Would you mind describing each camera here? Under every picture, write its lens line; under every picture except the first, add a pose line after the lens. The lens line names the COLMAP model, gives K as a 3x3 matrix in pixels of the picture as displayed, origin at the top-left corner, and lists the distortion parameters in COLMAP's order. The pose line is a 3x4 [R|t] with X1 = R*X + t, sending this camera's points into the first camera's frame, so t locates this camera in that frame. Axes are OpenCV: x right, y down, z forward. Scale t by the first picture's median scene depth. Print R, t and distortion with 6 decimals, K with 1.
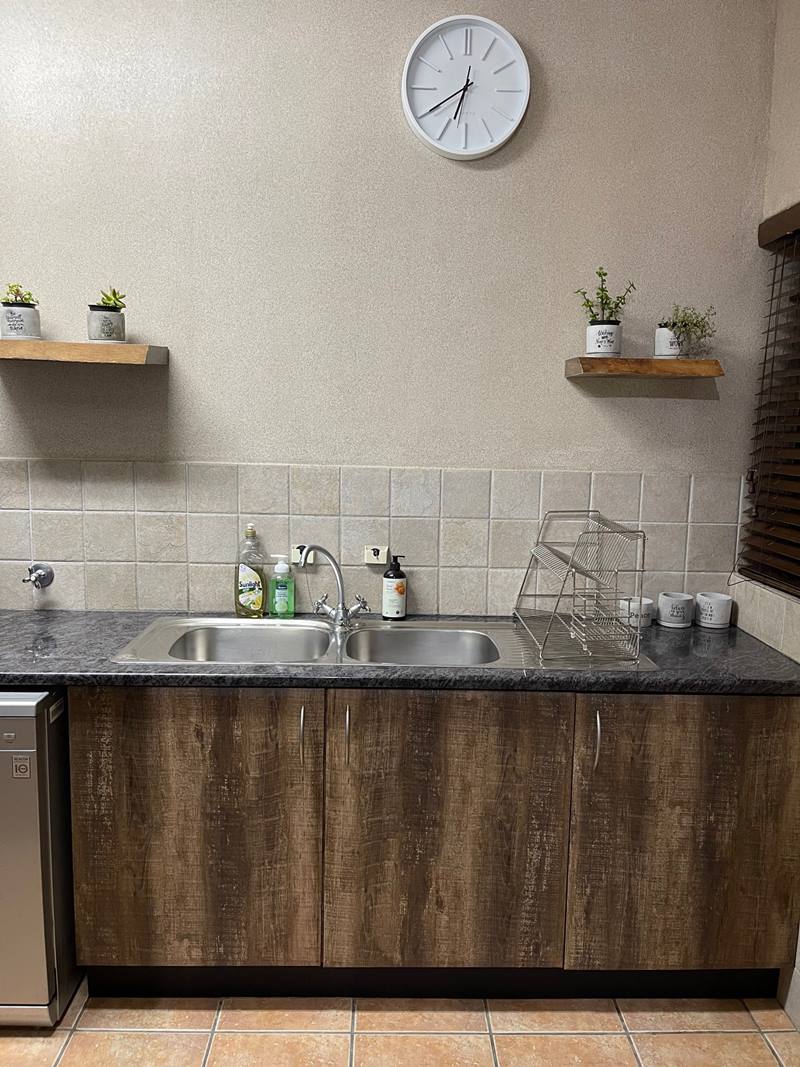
lens RADIAL K [[807.5, 0, 405.1], [0, 807.5, 537.0], [0, 0, 1]] dist [0.073374, -0.103028]
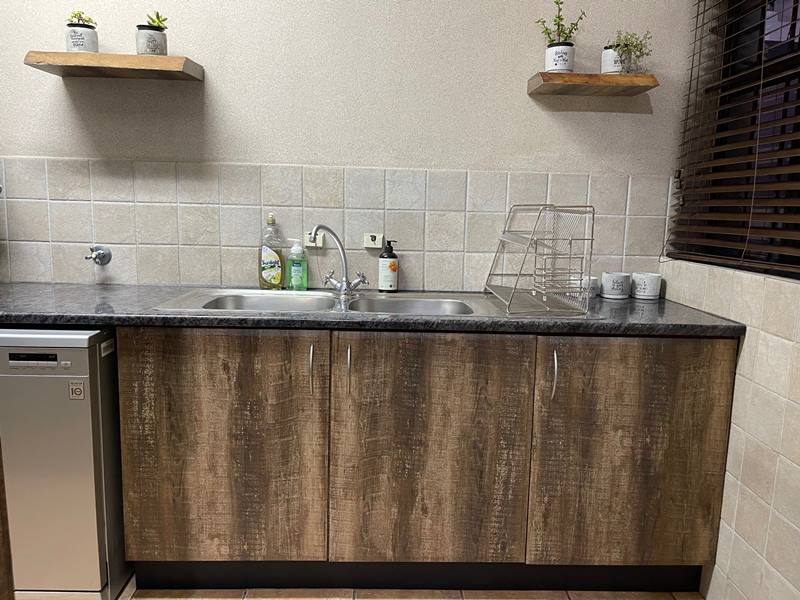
lens RADIAL K [[602.2, 0, 400.8], [0, 602.2, 303.2], [0, 0, 1]] dist [0.069666, -0.092651]
pose [[0.999992, 0.001850, 0.003541, 0.003209], [-0.001884, 0.999953, 0.009459, 0.130641], [-0.003523, -0.009466, 0.999949, 0.094359]]
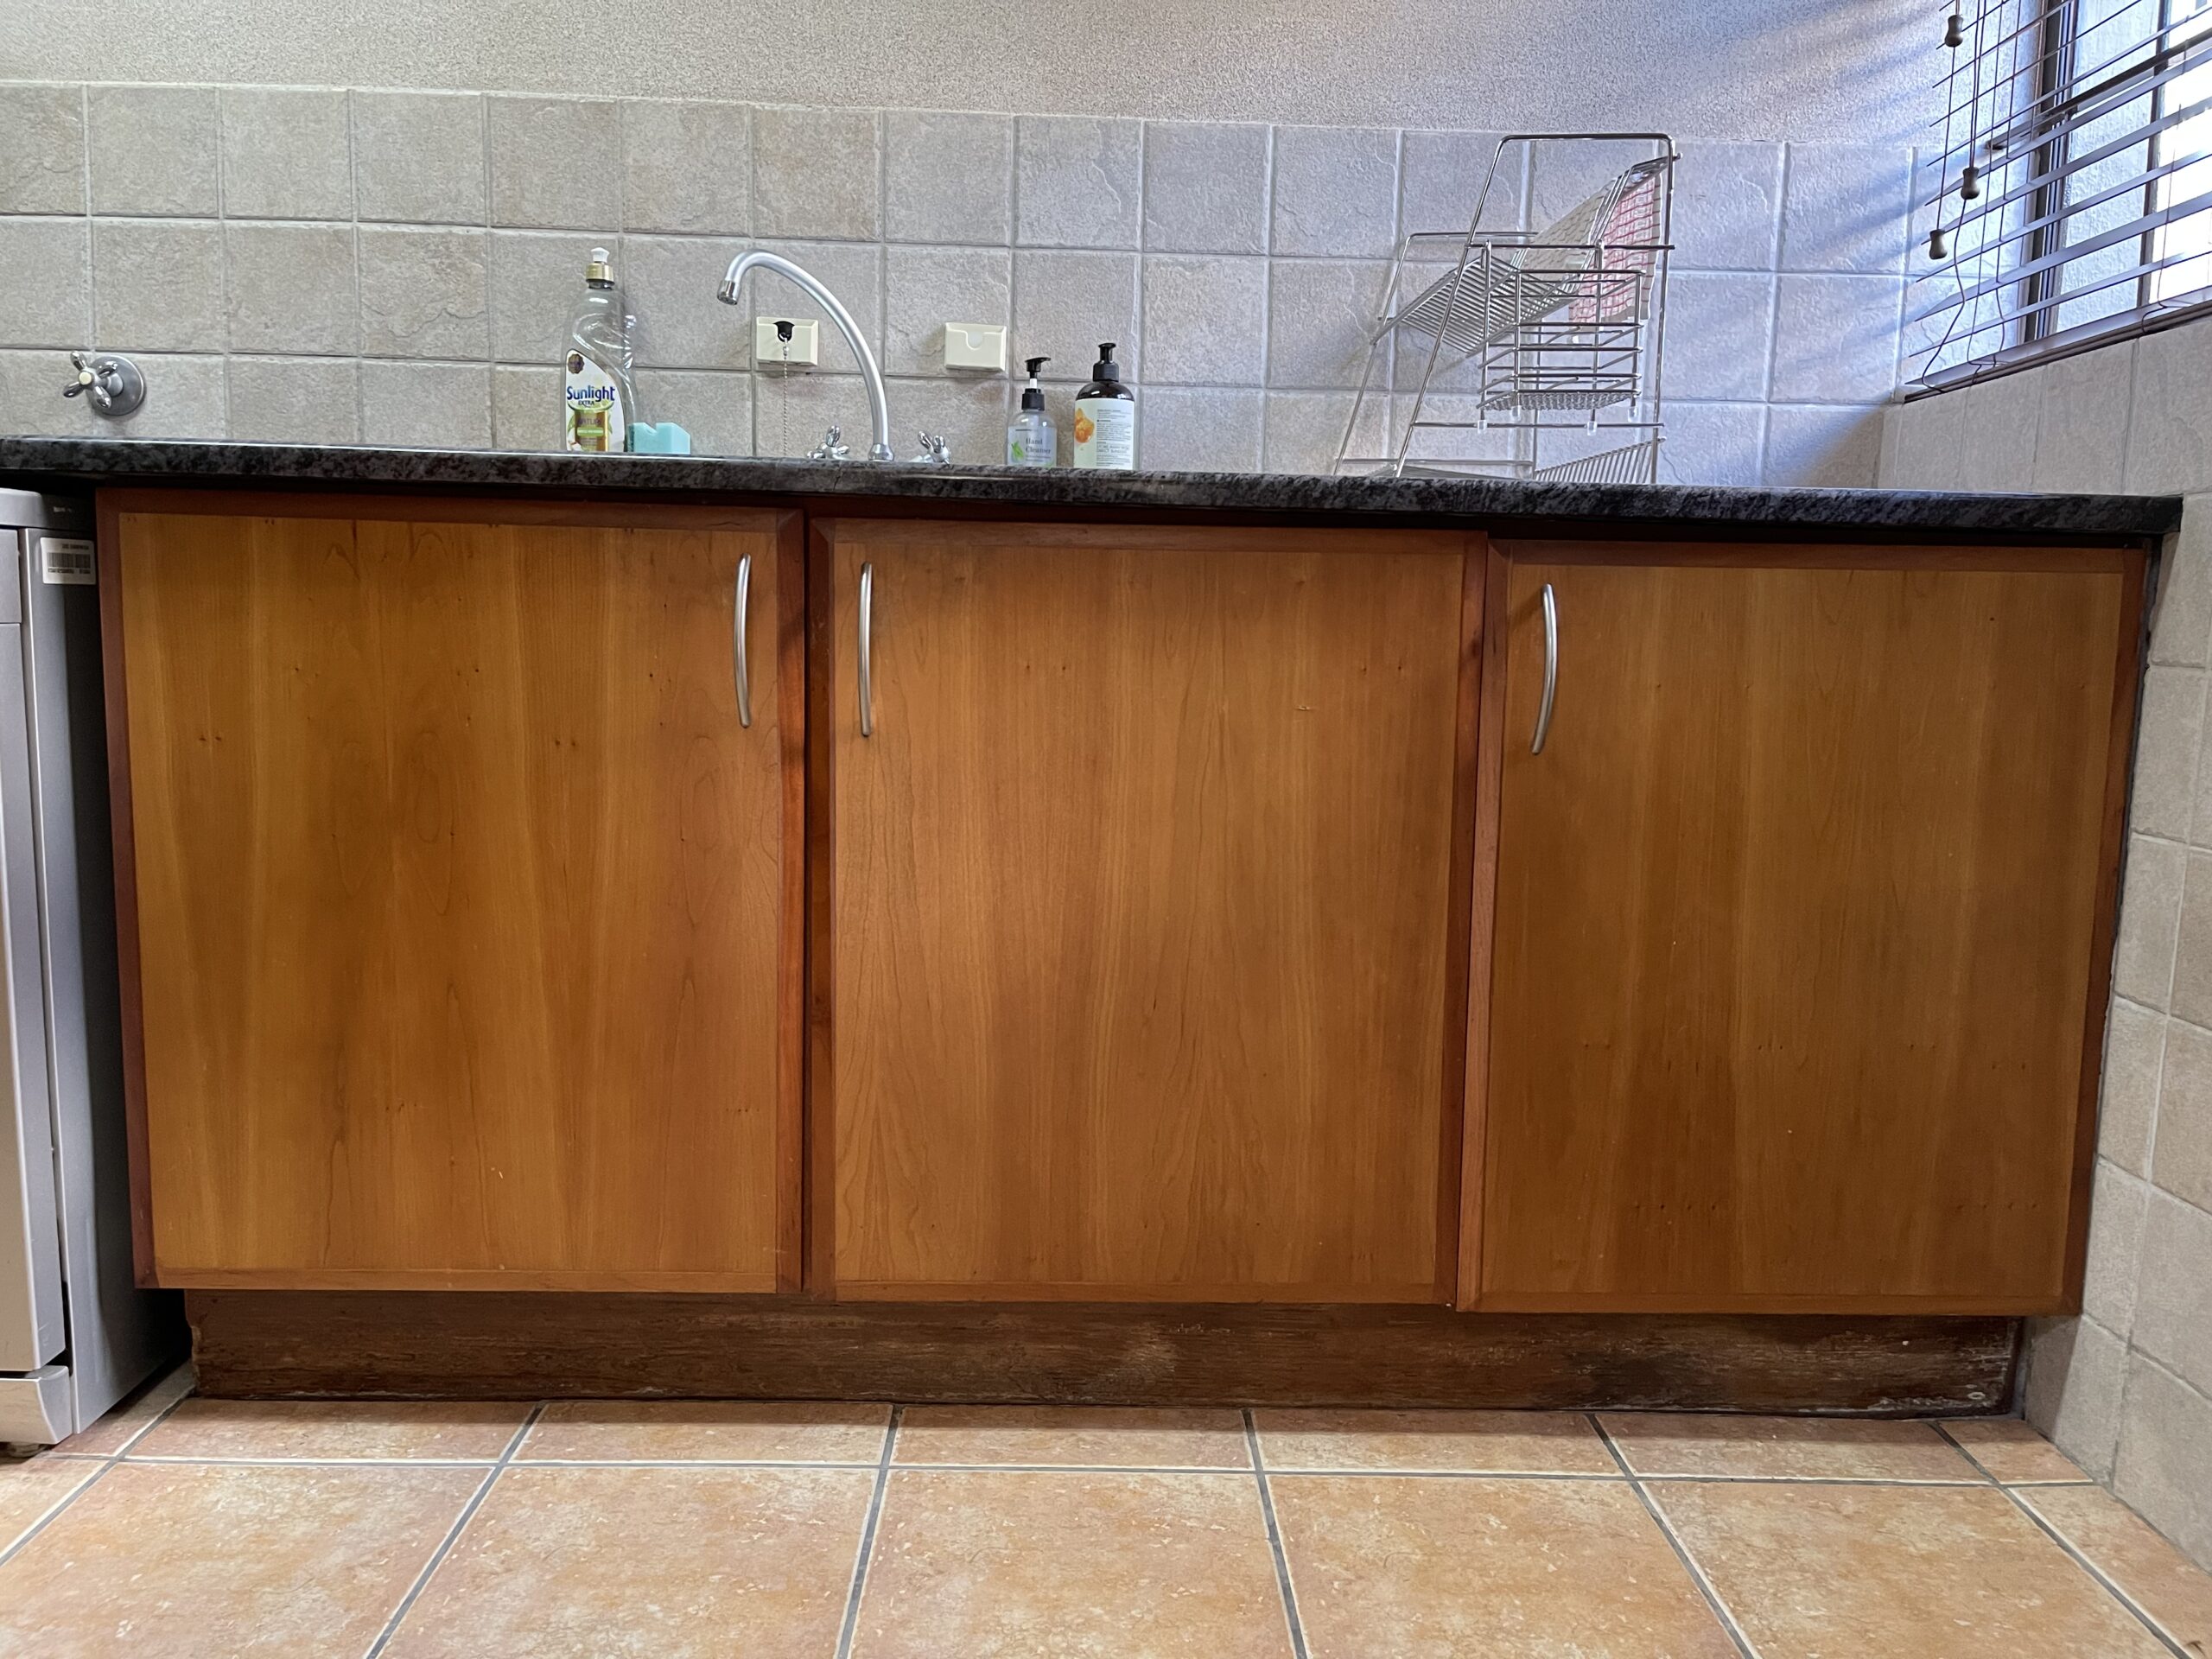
lens RADIAL K [[1677.1, 0, 1113.4], [0, 1677.1, 836.1], [0, 0, 1]] dist [0.081842, -0.104889]
pose [[0.999998, 0.001770, -0.000774, 0.037733], [-0.001779, 0.999923, -0.012249, 0.320665], [0.000752, 0.012250, 0.999925, 0.225711]]
